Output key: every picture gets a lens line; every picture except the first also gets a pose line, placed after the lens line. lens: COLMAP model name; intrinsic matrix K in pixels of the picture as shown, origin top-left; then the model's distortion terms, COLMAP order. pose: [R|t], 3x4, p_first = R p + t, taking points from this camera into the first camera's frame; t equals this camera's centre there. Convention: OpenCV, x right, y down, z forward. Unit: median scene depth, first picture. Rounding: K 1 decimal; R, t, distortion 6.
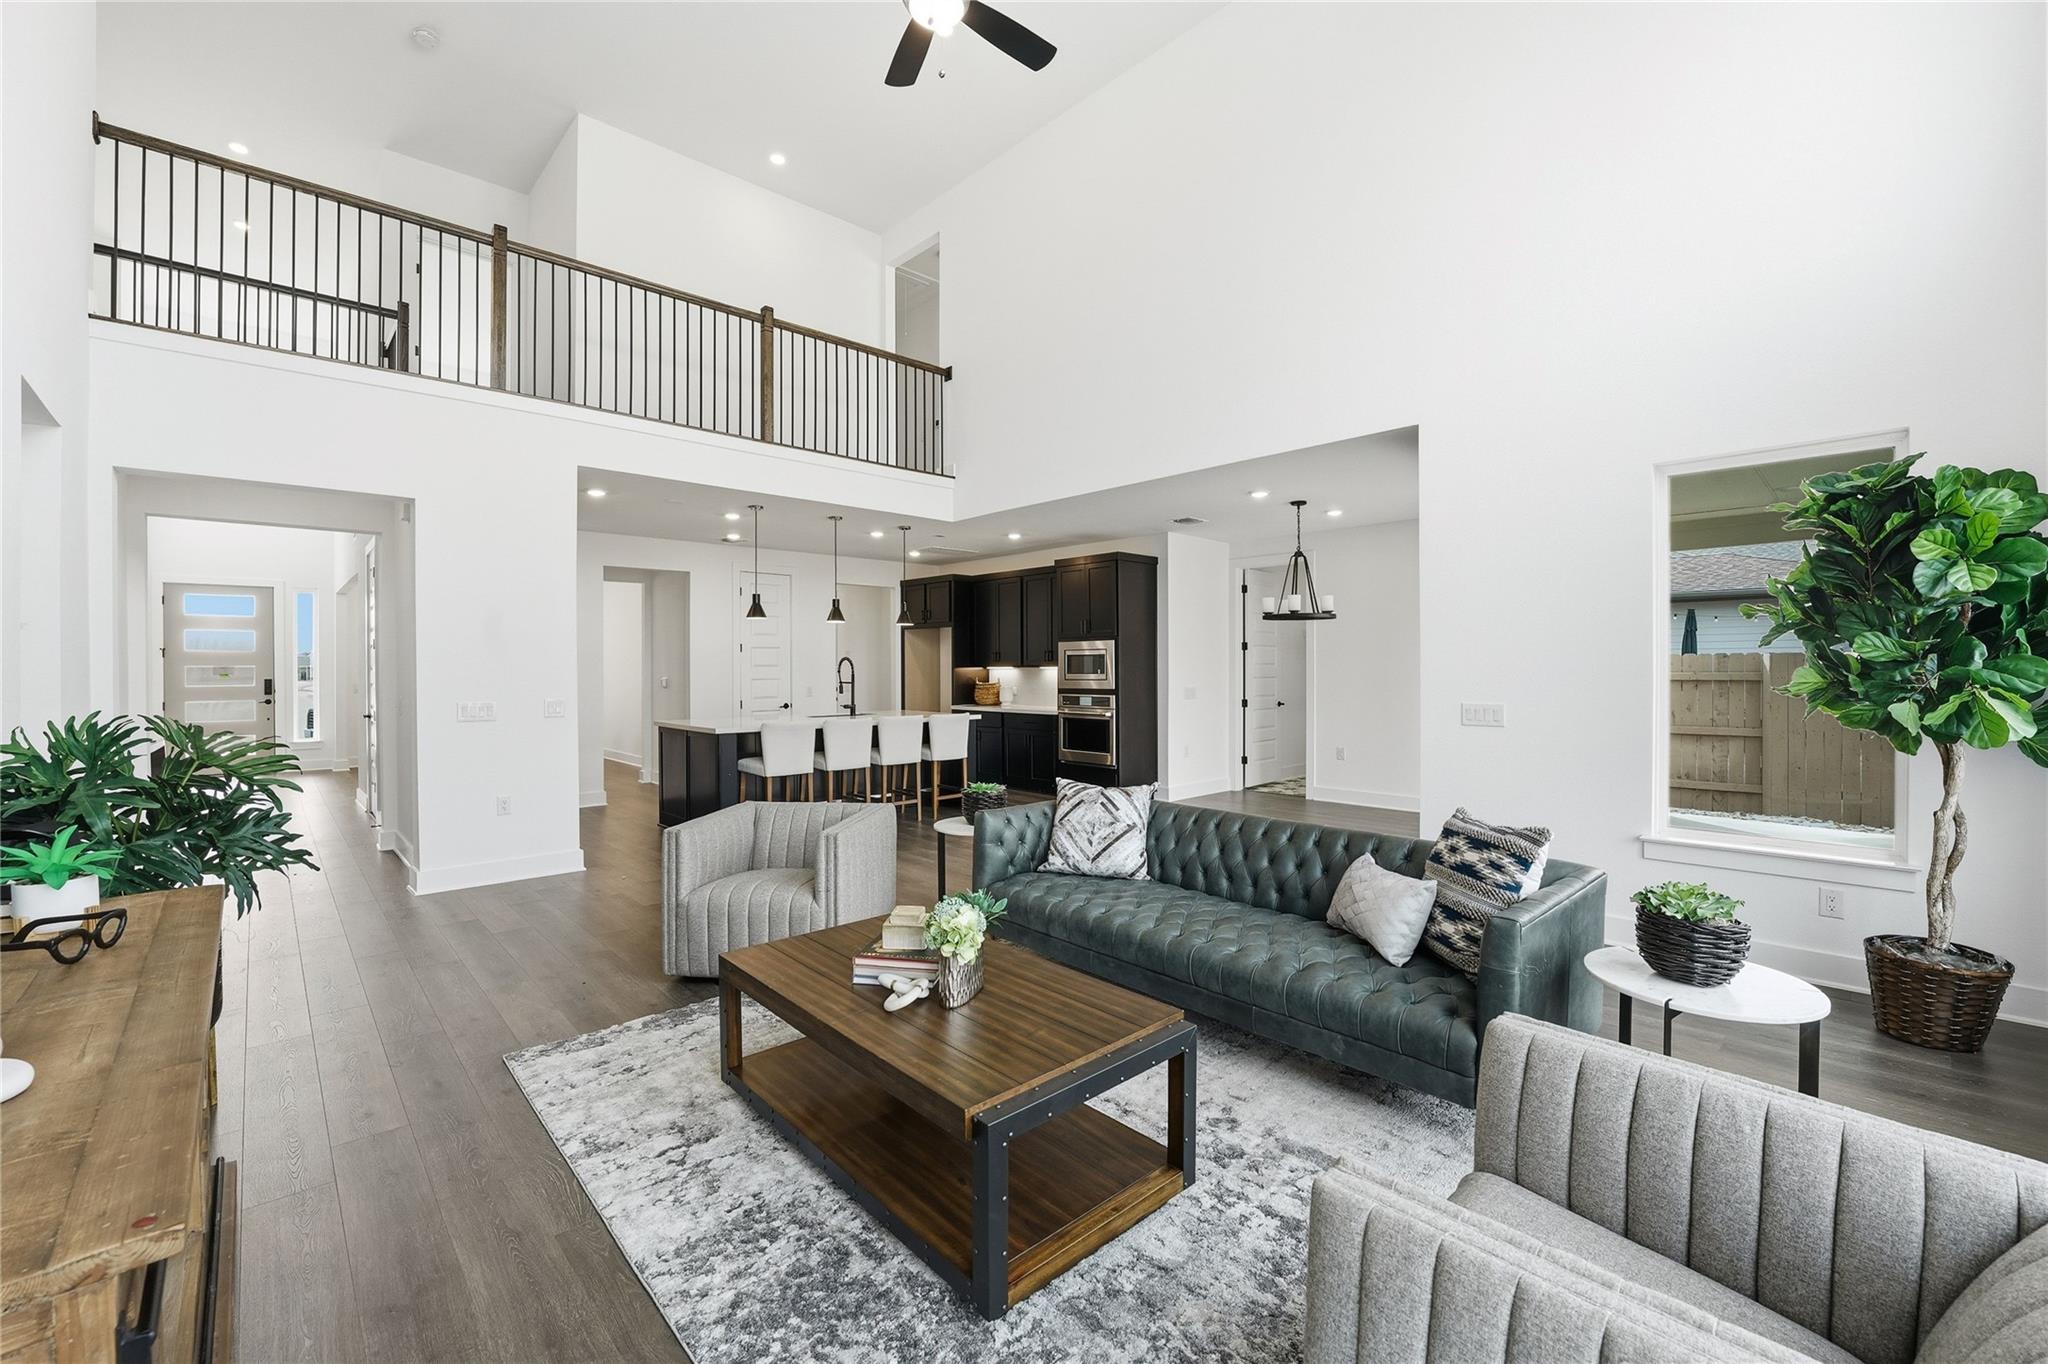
lens RADIAL K [[846.4, 0, 1024.0], [0, 846.4, 682.0], [0, 0, 1]] dist [-0.011369, 0.000076]
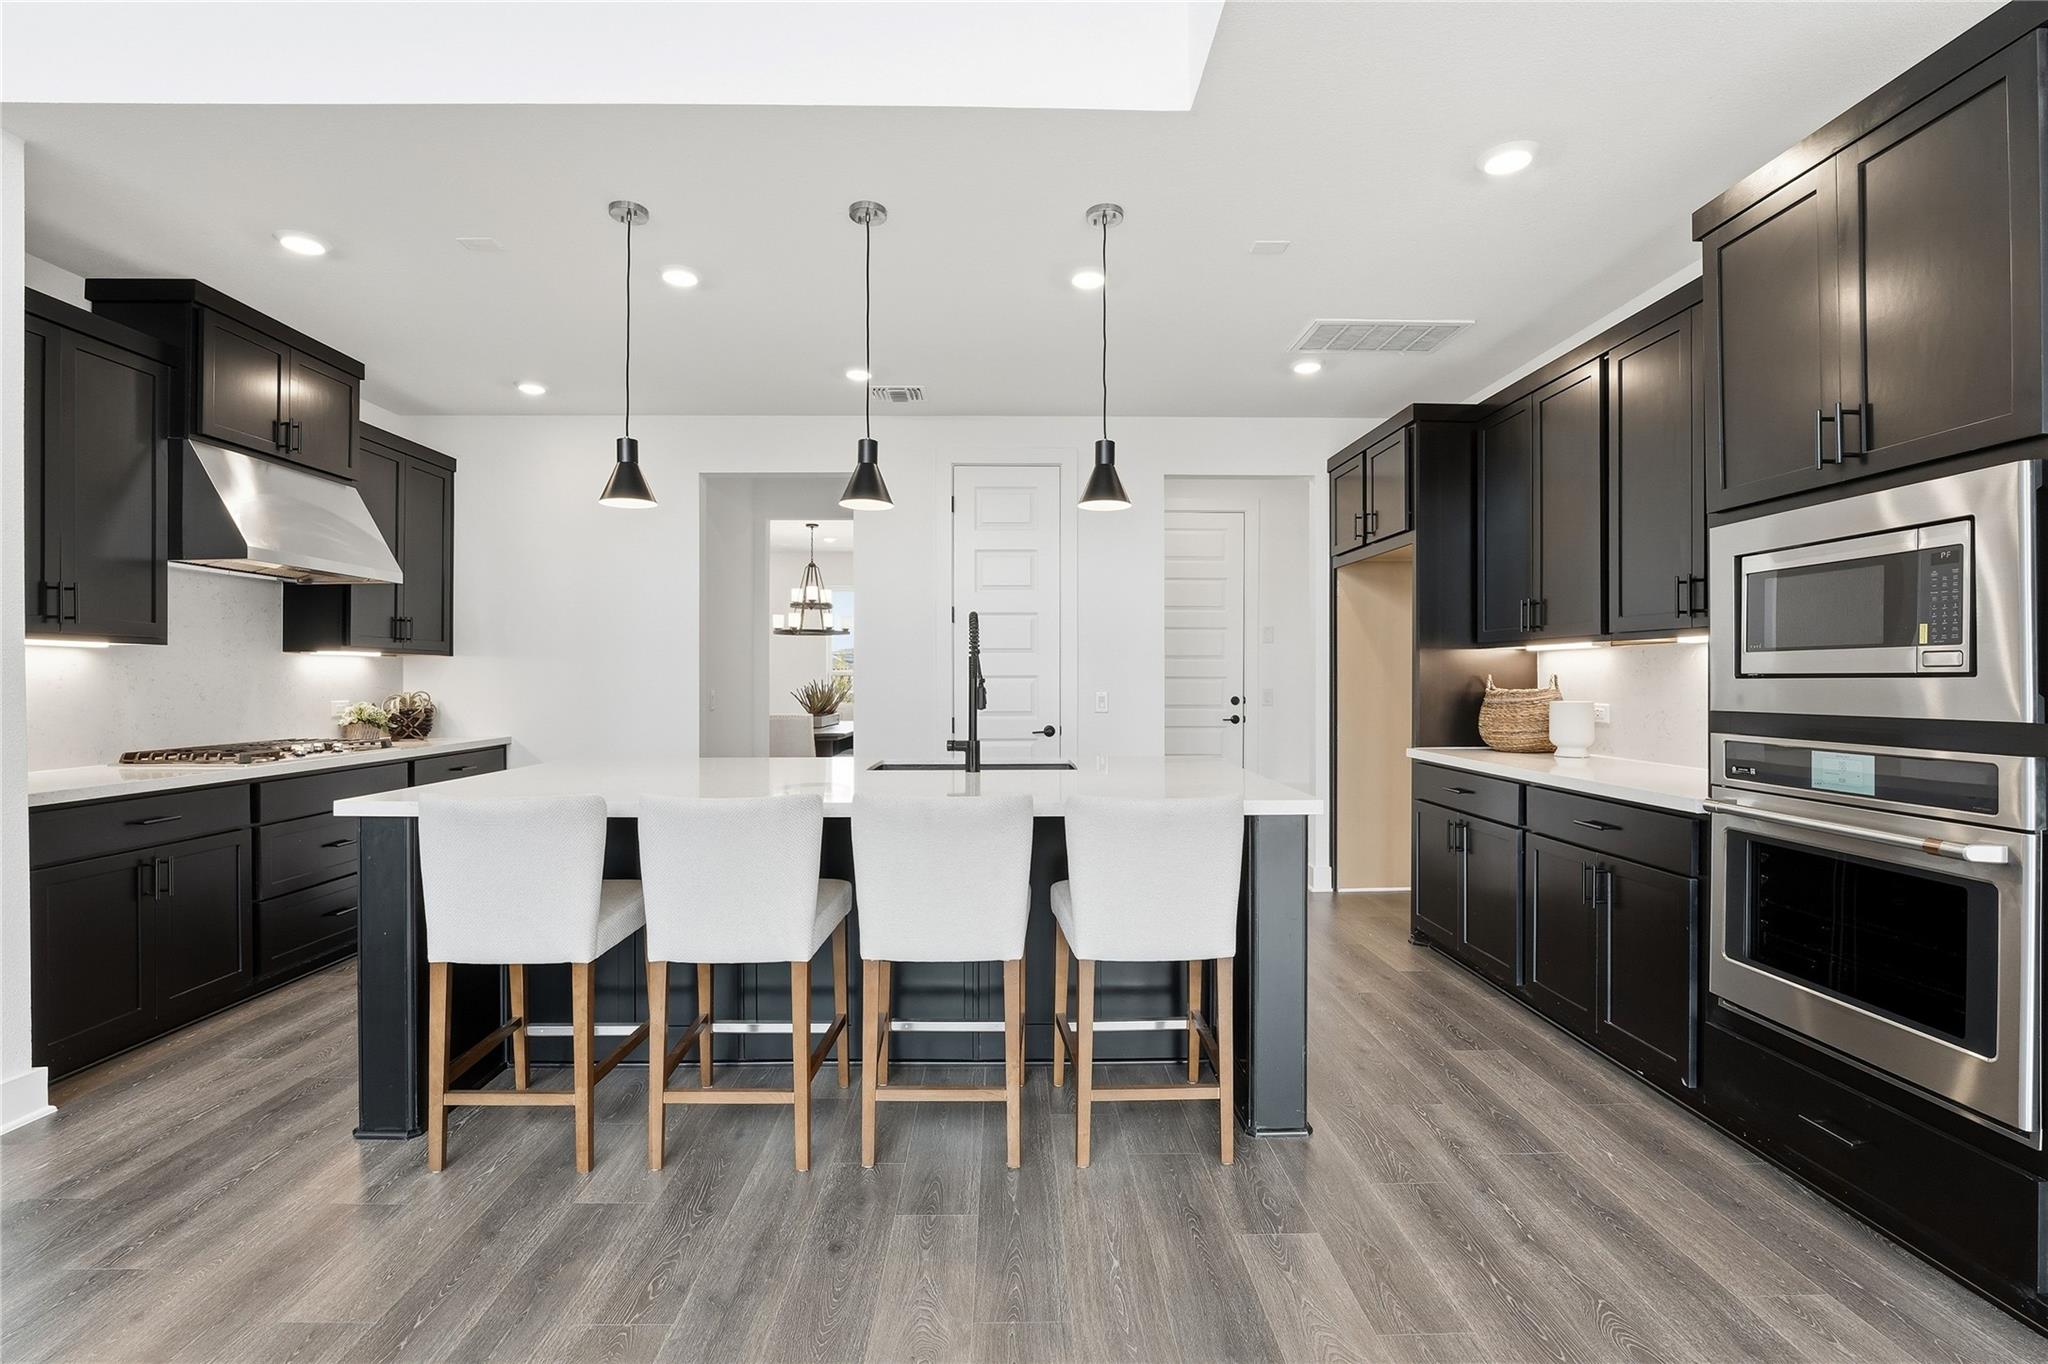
lens RADIAL K [[947.2, 0, 1024.0], [0, 947.2, 682.0], [0, 0, 1]] dist [0.001341, 0.000198]
pose [[0.744589, 0.007549, -0.667480, 0.077138], [-0.013060, 0.999909, -0.003260, 0.002518], [0.667395, 0.011145, 0.744621, 0.661885]]
